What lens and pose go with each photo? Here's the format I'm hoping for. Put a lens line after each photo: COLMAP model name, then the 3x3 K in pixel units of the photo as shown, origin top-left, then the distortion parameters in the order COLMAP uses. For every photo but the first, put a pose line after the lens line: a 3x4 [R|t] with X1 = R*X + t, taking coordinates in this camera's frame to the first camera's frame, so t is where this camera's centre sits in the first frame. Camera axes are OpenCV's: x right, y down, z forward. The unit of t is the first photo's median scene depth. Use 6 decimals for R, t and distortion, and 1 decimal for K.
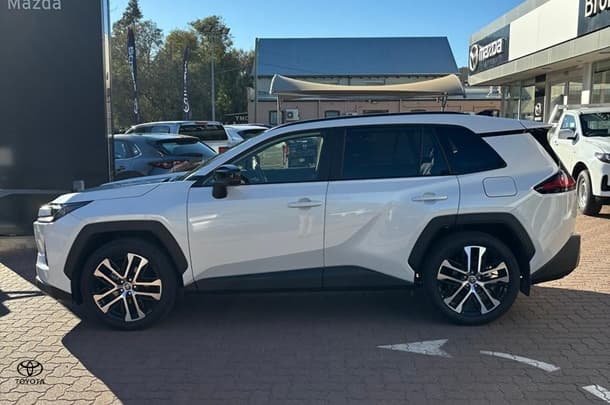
lens RADIAL K [[623.2, 0, 294.9], [0, 623.2, 203.0], [0, 0, 1]] dist [-0.008948, 0.030648]
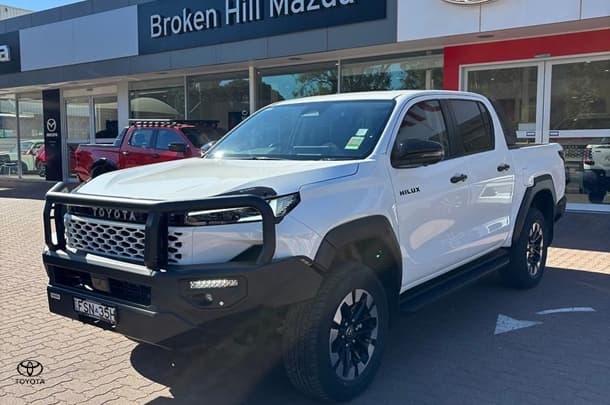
lens RADIAL K [[623.2, 0, 294.9], [0, 623.2, 203.0], [0, 0, 1]] dist [-0.008948, 0.030648]
pose [[0.569632, -0.068927, 0.819004, -0.196800], [0.098227, 0.995044, 0.015424, -0.006995], [-0.816009, 0.071663, 0.573580, 0.148485]]
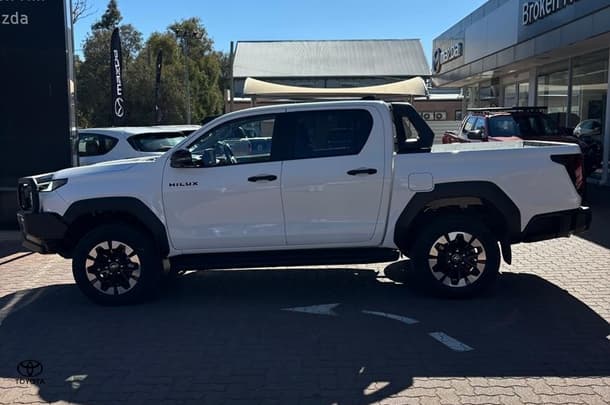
lens RADIAL K [[623.0, 0, 297.5], [0, 623.0, 202.9], [0, 0, 1]] dist [0.017119, -0.018266]
pose [[0.999623, -0.009551, 0.025738, 0.030527], [0.009578, 0.999954, -0.000921, 0.005008], [-0.025728, 0.001167, 0.999668, -0.051698]]
